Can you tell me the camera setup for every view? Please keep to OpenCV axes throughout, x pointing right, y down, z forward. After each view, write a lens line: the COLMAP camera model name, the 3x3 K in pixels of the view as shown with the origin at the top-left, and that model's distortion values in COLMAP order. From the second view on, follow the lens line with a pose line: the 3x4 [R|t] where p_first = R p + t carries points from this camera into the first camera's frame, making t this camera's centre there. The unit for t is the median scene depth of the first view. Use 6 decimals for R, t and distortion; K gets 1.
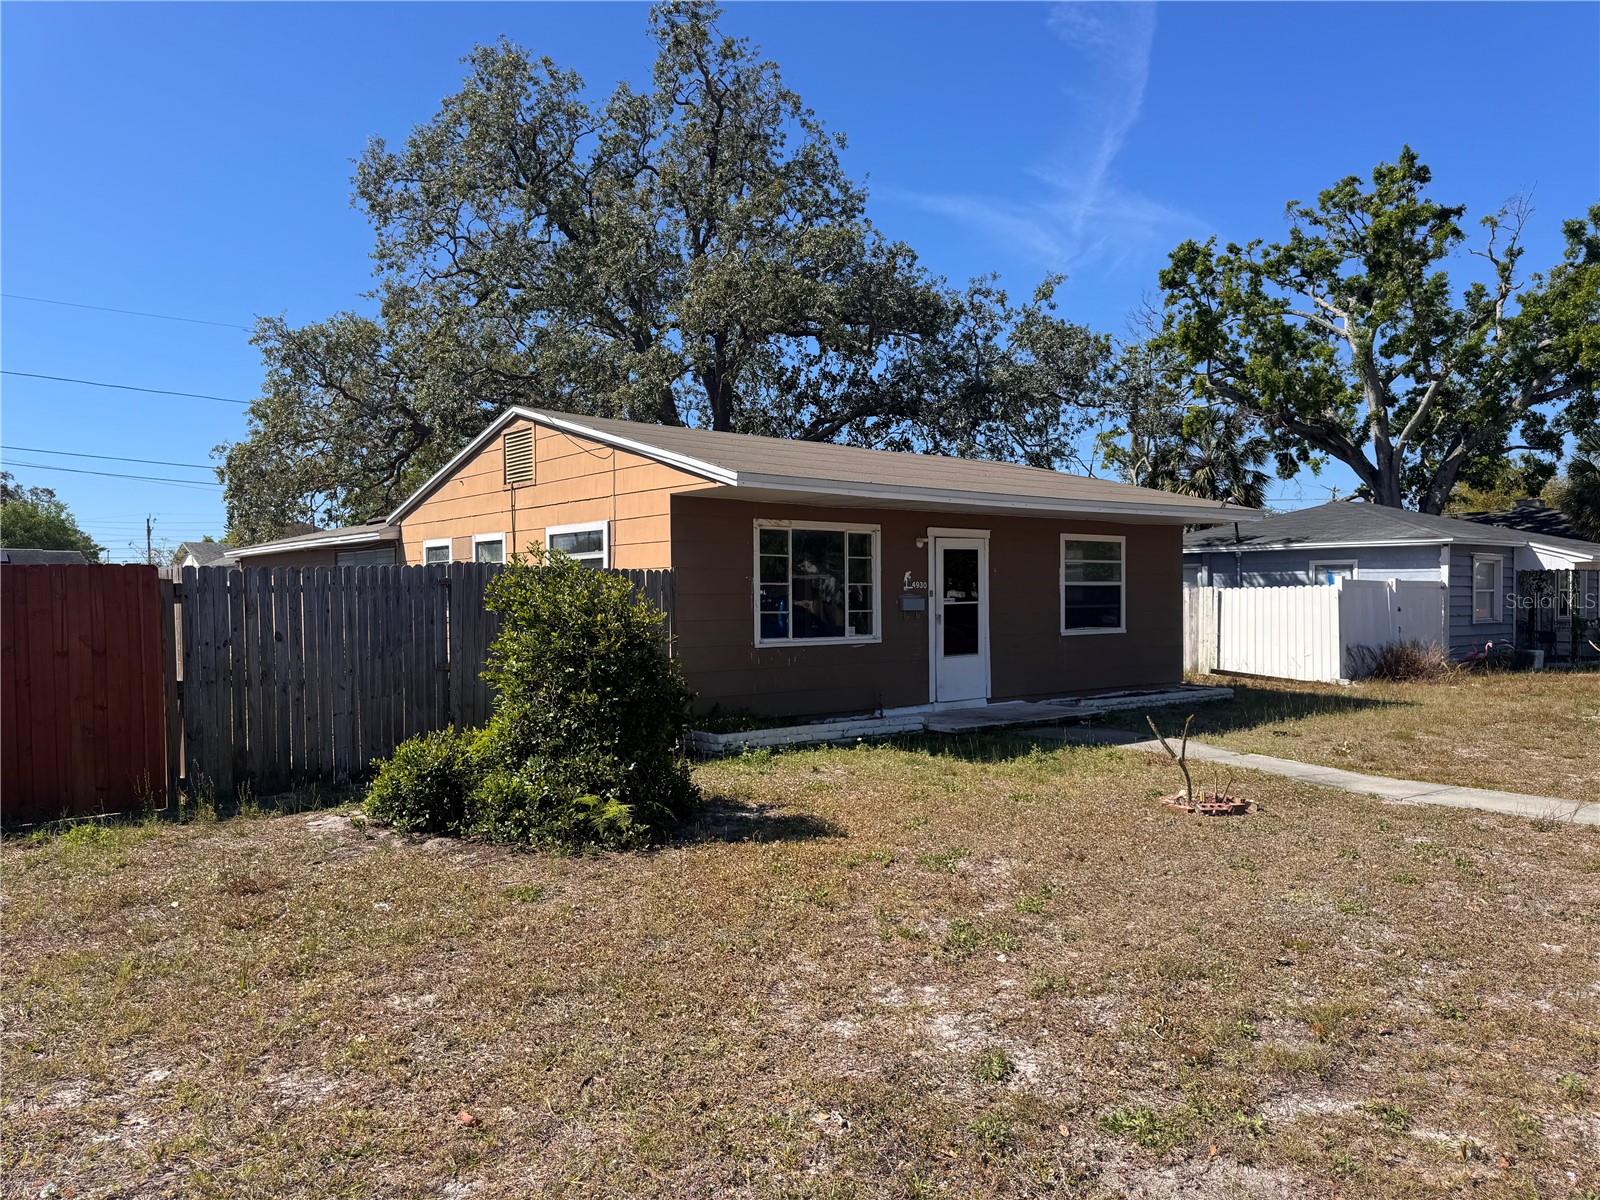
lens RADIAL K [[1120.8, 0, 800.0], [0, 1120.8, 600.0], [0, 0, 1]] dist [-0.006599, -0.001740]
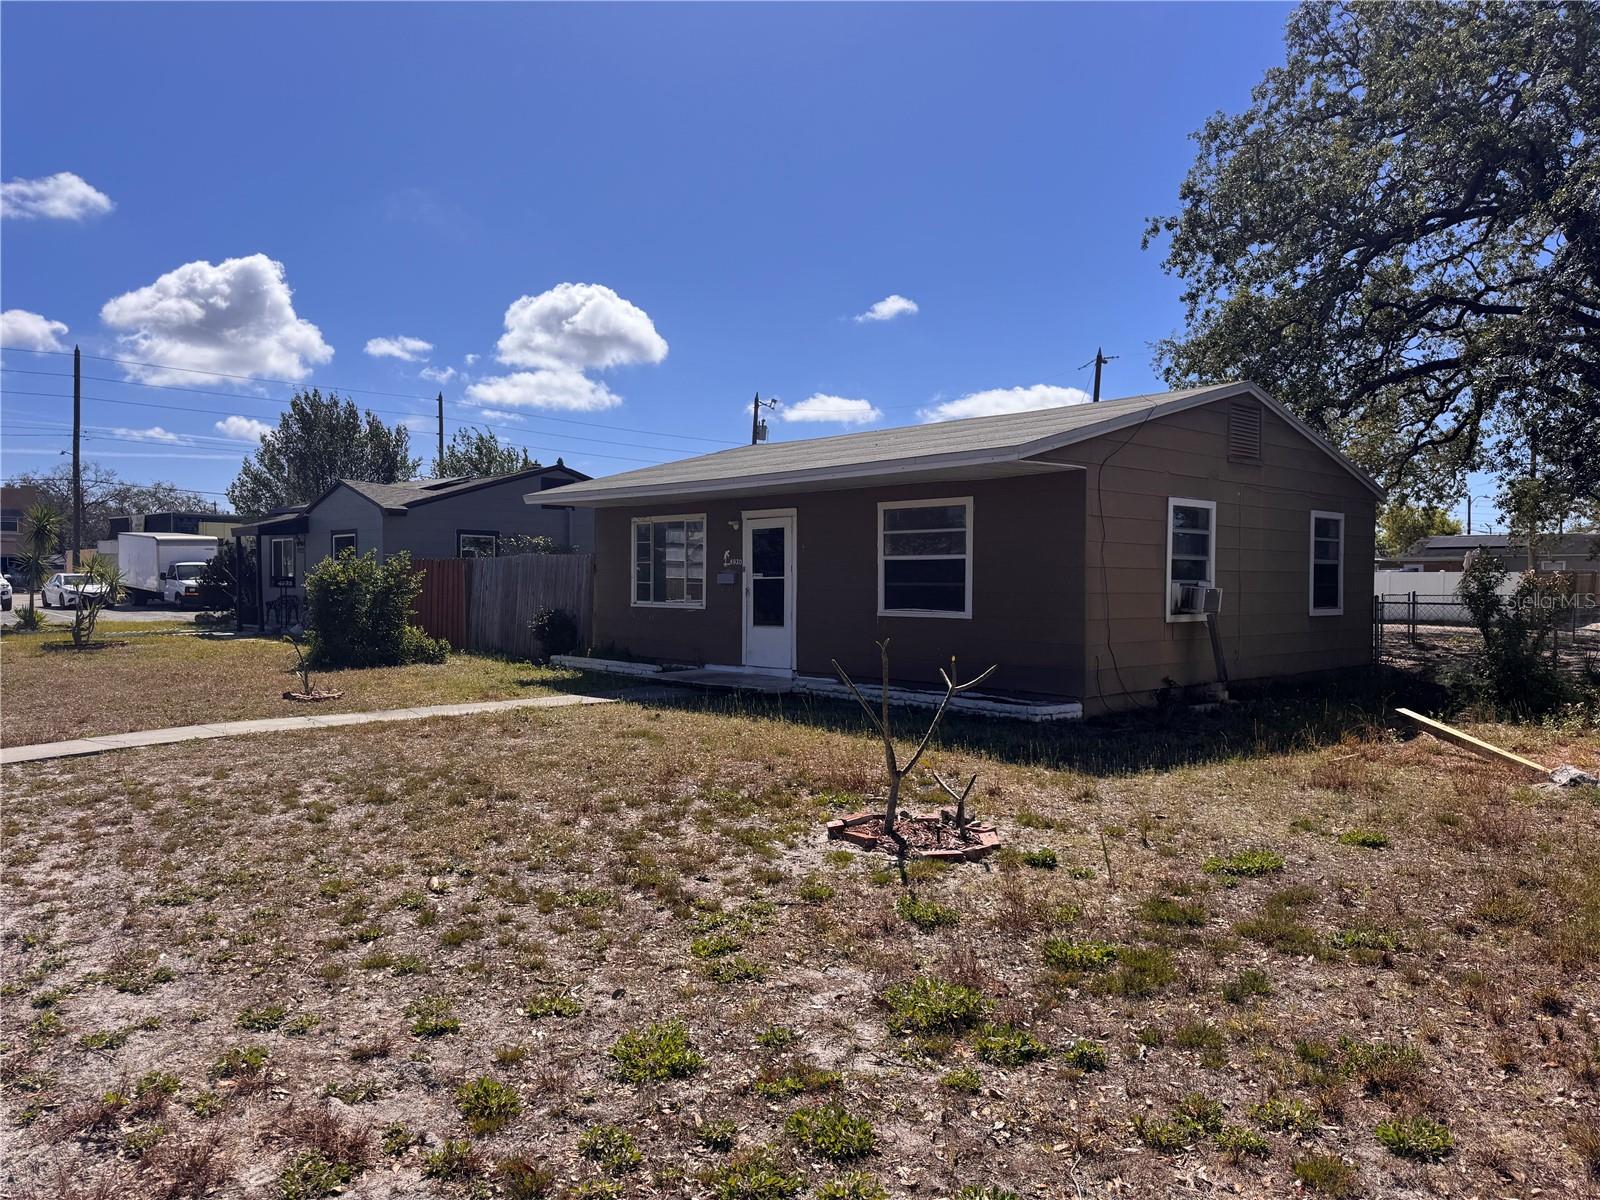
lens RADIAL K [[1120.8, 0, 800.0], [0, 1120.8, 600.0], [0, 0, 1]] dist [-0.006599, -0.001740]
pose [[0.081679, 0.018850, -0.996480, 1.233319], [-0.014979, 0.999731, 0.017683, 0.004359], [0.996546, 0.013482, 0.081940, 0.941767]]
